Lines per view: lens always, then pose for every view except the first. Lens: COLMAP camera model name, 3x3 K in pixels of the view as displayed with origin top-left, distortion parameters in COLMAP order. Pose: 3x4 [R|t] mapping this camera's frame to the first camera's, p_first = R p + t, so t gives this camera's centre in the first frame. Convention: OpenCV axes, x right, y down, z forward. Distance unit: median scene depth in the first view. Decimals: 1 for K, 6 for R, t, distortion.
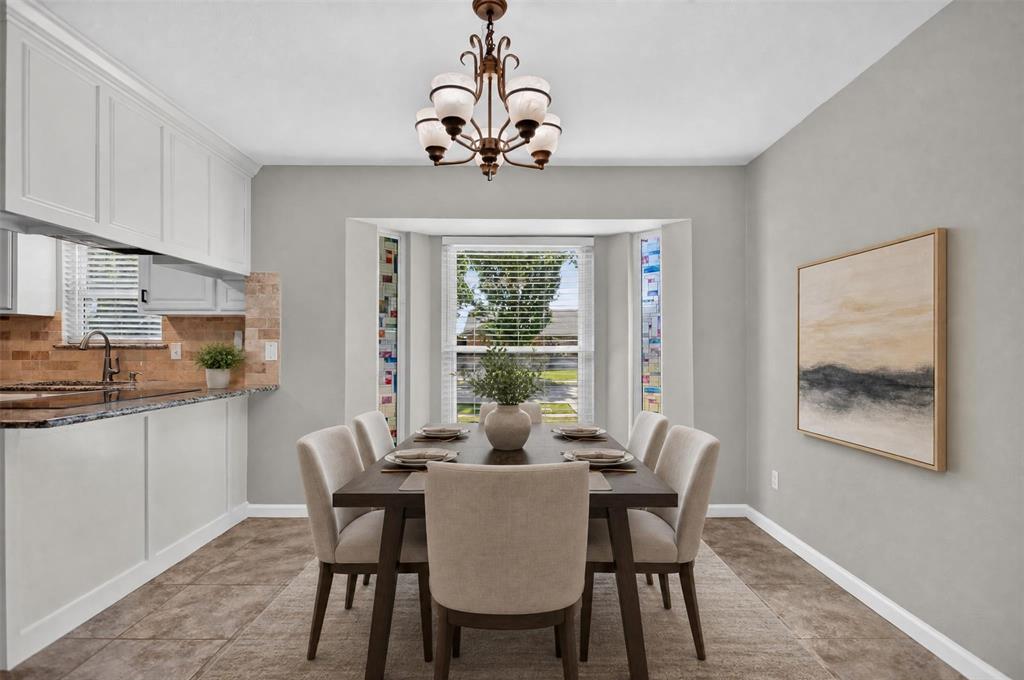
lens RADIAL K [[490.4, 0, 515.6], [0, 490.4, 347.2], [0, 0, 1]] dist [0.000600, -0.000186]
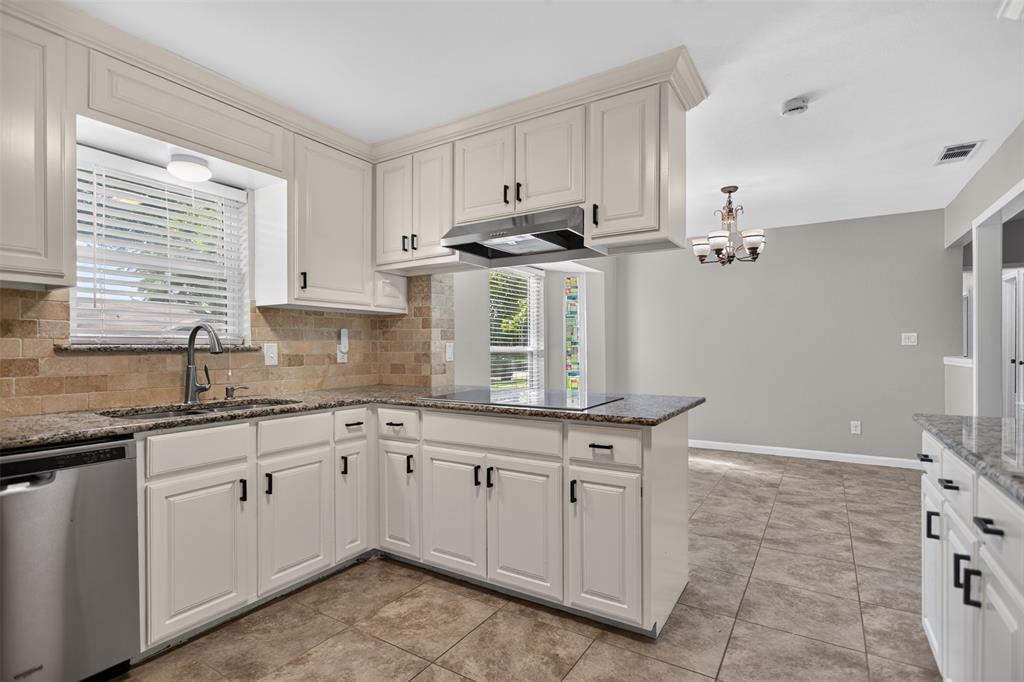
lens RADIAL K [[490.4, 0, 515.6], [0, 490.4, 348.2], [0, 0, 1]] dist [0.000600, -0.000186]
pose [[0.534737, -0.005410, 0.845001, -1.117895], [0.002299, 0.999985, 0.004947, -0.003762], [-0.845015, -0.000703, 0.534742, 0.303381]]
